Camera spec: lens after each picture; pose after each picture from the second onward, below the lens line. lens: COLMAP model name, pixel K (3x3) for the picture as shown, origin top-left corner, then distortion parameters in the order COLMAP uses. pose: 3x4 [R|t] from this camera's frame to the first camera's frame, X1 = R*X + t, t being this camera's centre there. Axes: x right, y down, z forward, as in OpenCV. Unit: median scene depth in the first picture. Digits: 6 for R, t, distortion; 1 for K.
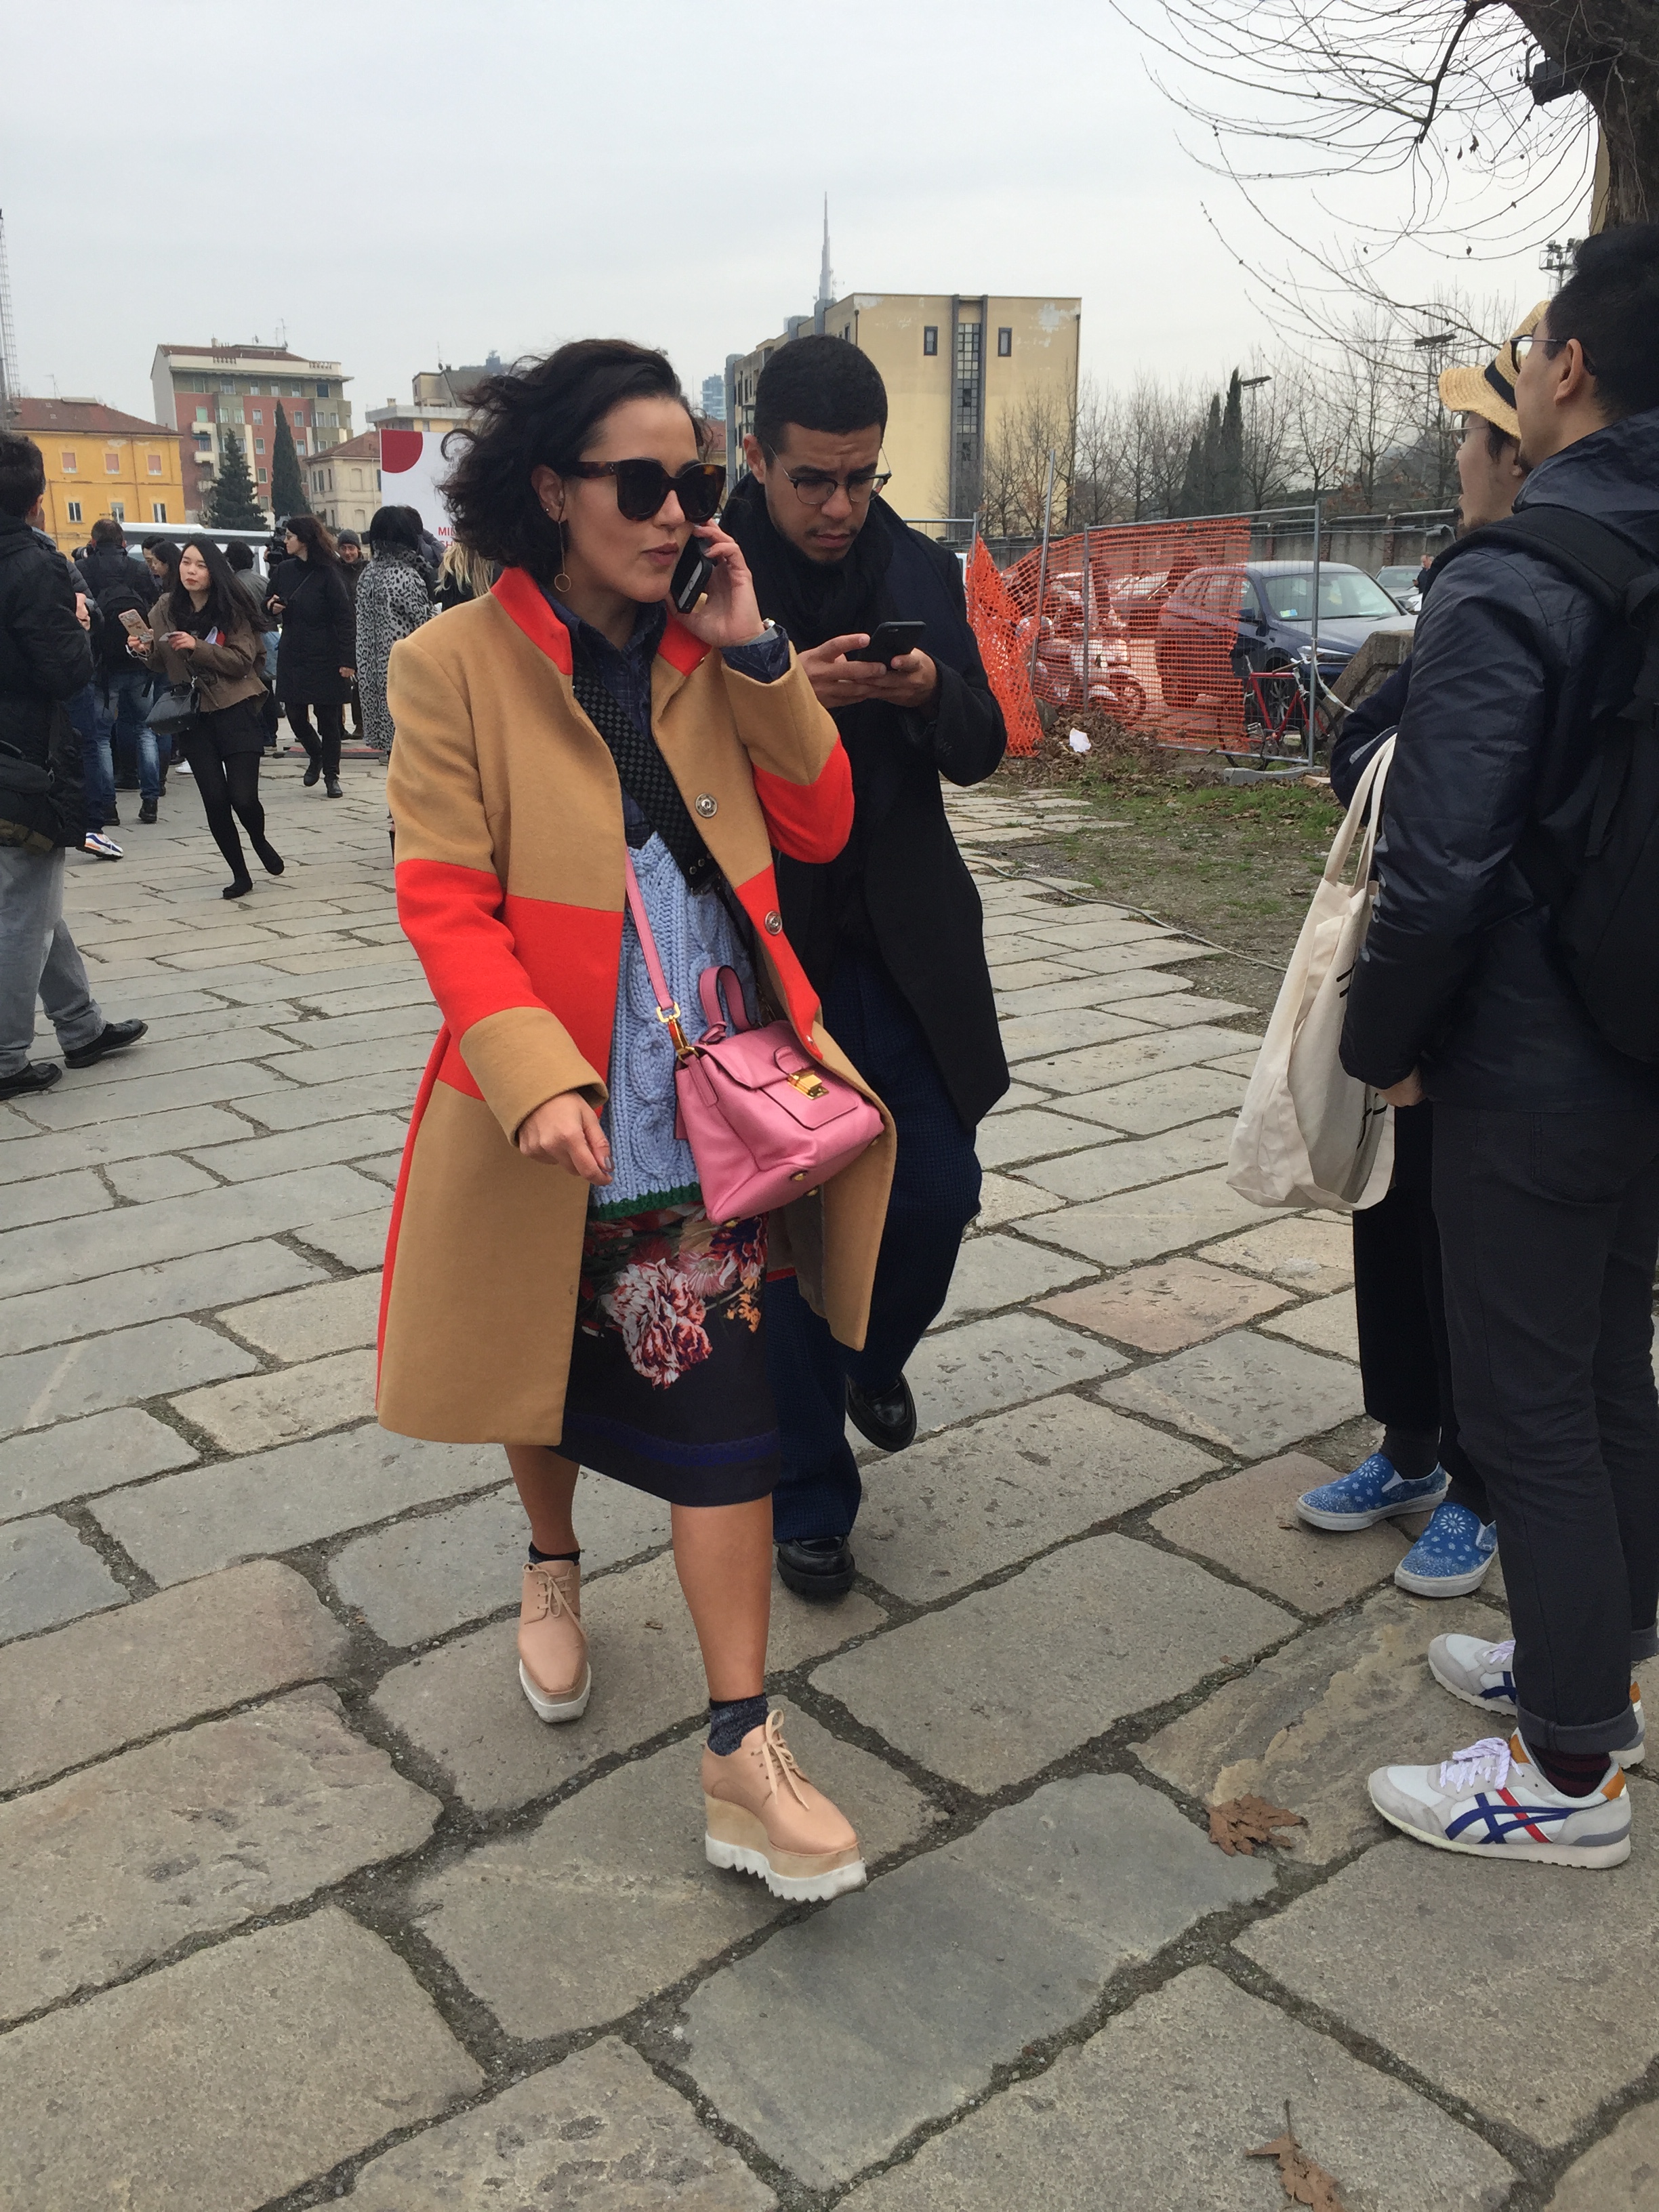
lens RADIAL K [[1897.2, 0, 826.3], [0, 1897.2, 1106.2], [0, 0, 1]] dist [0.074563, -0.081145]
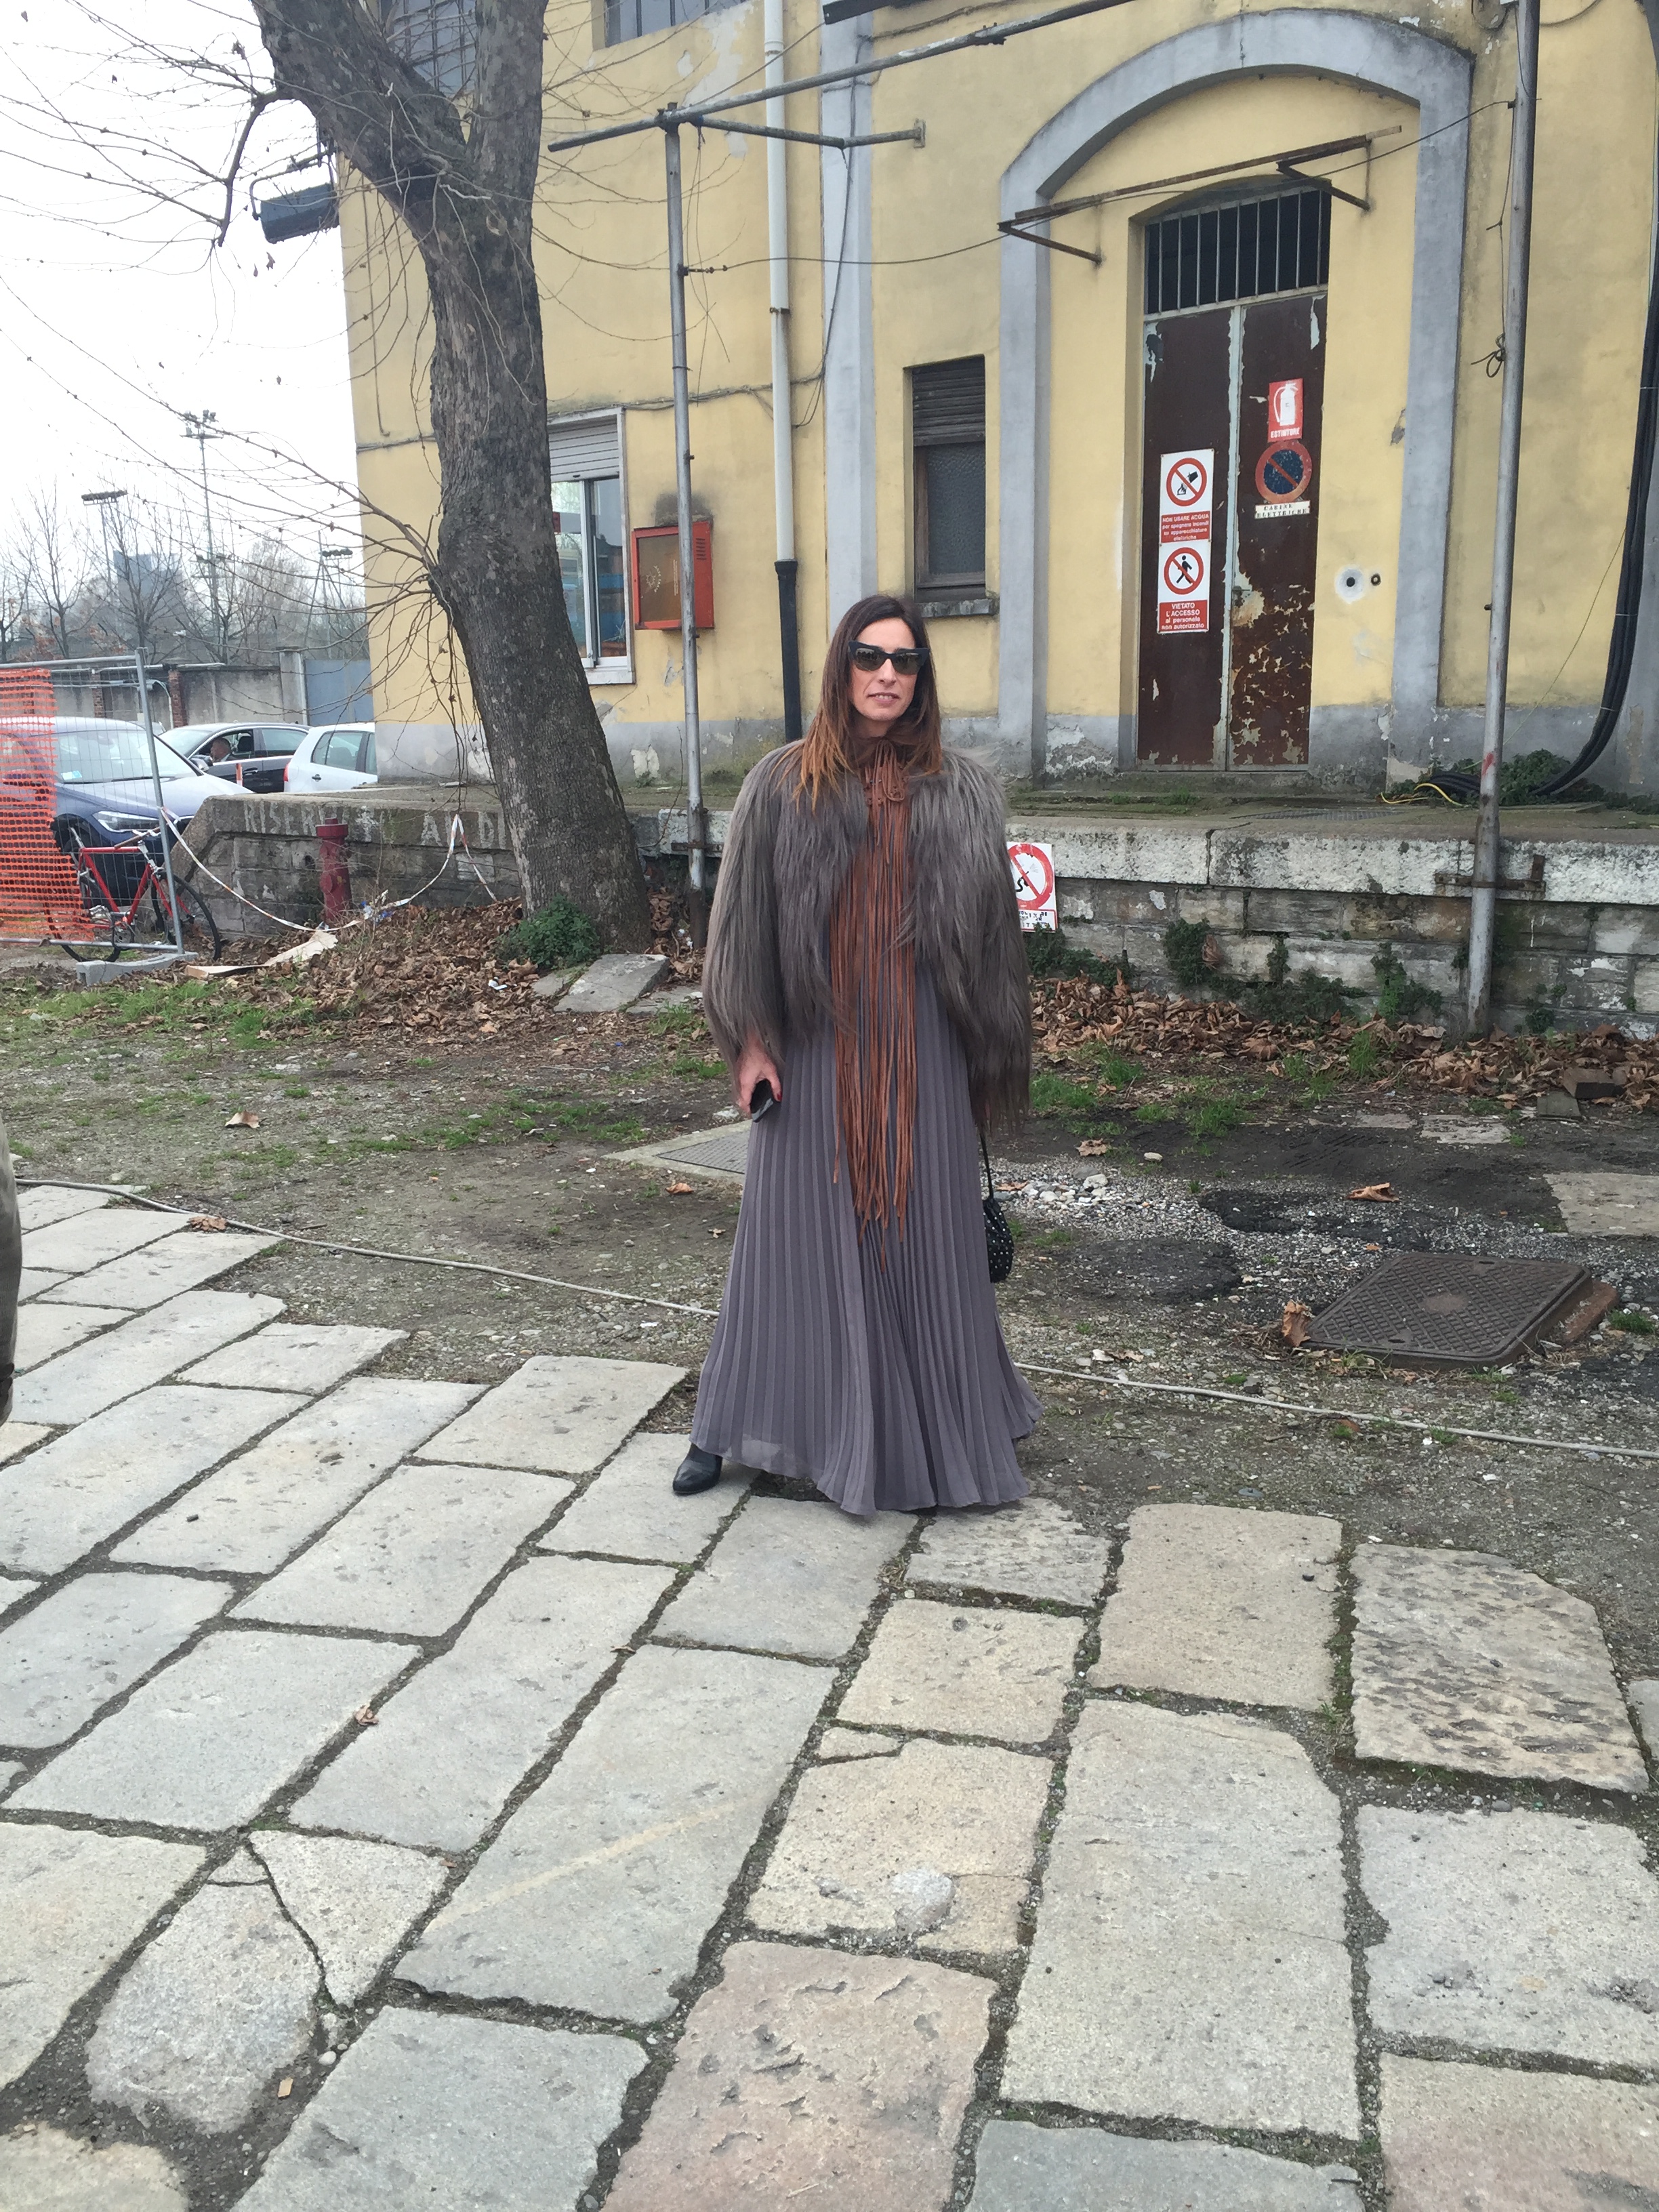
lens RADIAL K [[1897.2, 0, 830.8], [0, 1897.2, 1108.8], [0, 0, 1]] dist [0.074563, -0.081145]
pose [[0.798199, -0.134686, 0.587144, -0.026351], [0.177815, 0.983934, -0.016026, -0.043376], [-0.575552, 0.117194, 0.809324, 0.145310]]
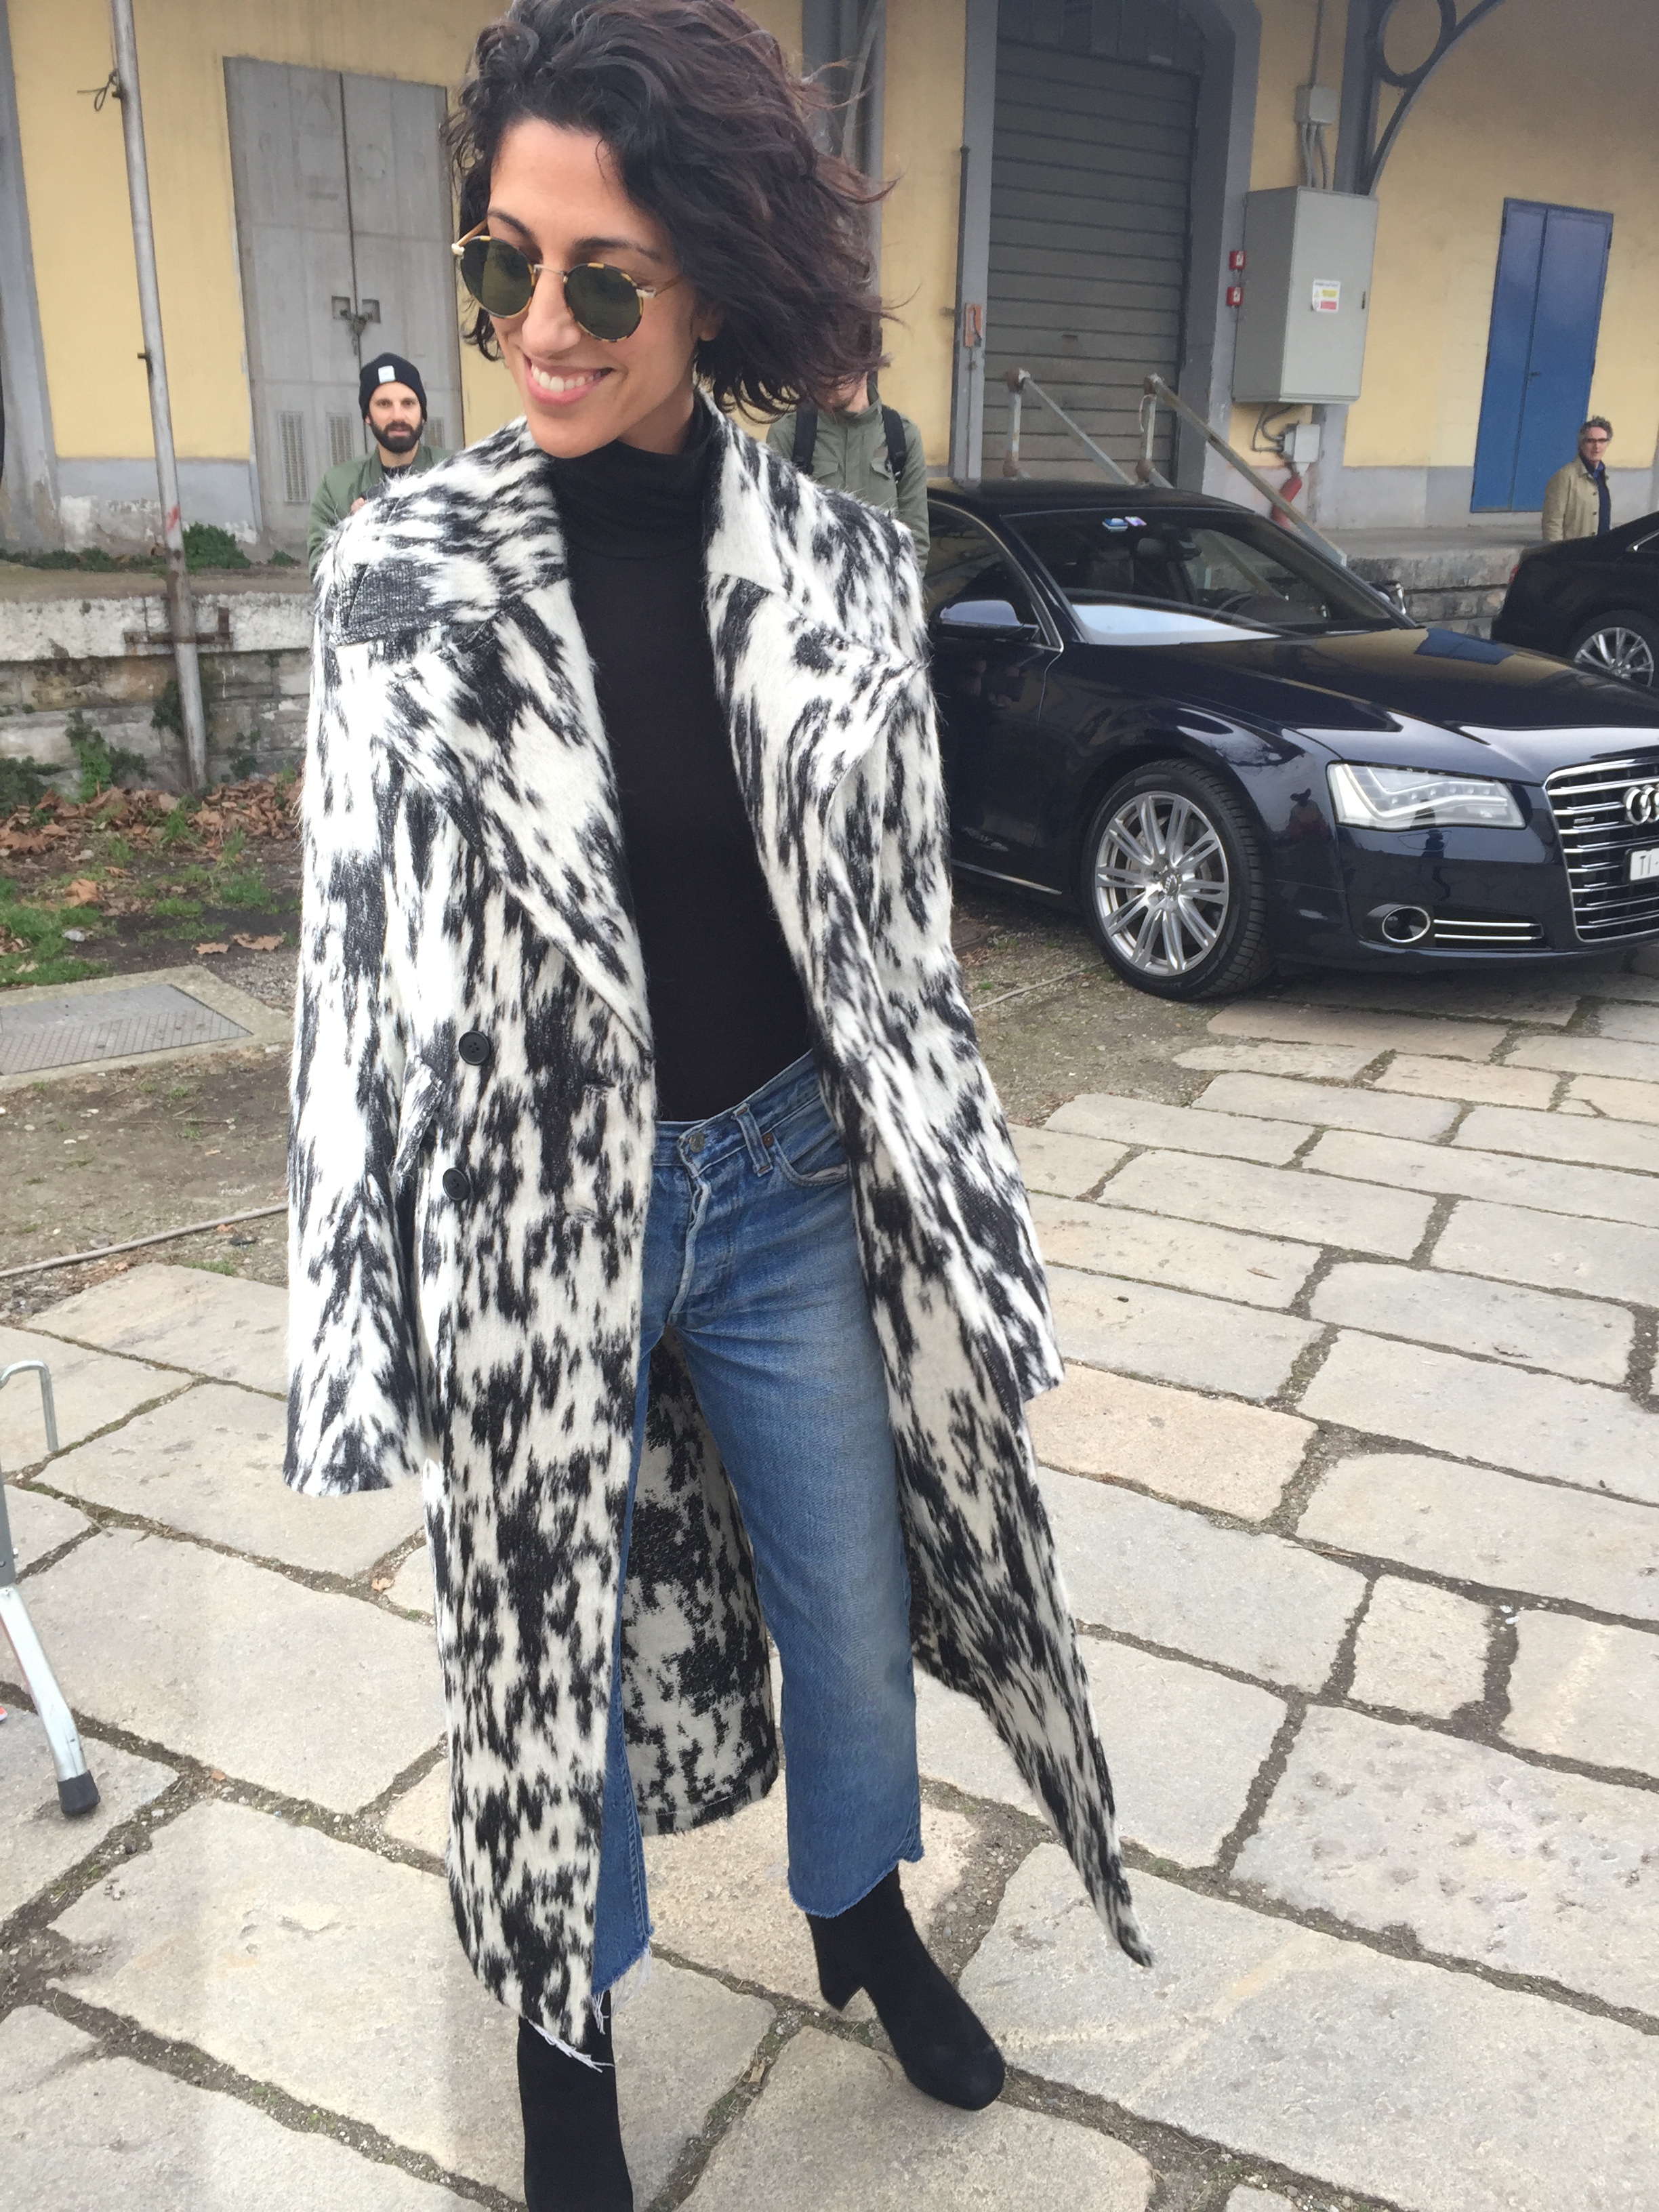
lens RADIAL K [[1897.2, 0, 835.8], [0, 1897.2, 1109.9], [0, 0, 1]] dist [0.074563, -0.081145]
pose [[-0.425082, -0.294164, 0.856021, -0.147215], [0.233426, 0.878104, 0.417667, -0.149951], [-0.874538, 0.377361, -0.304600, 0.525138]]
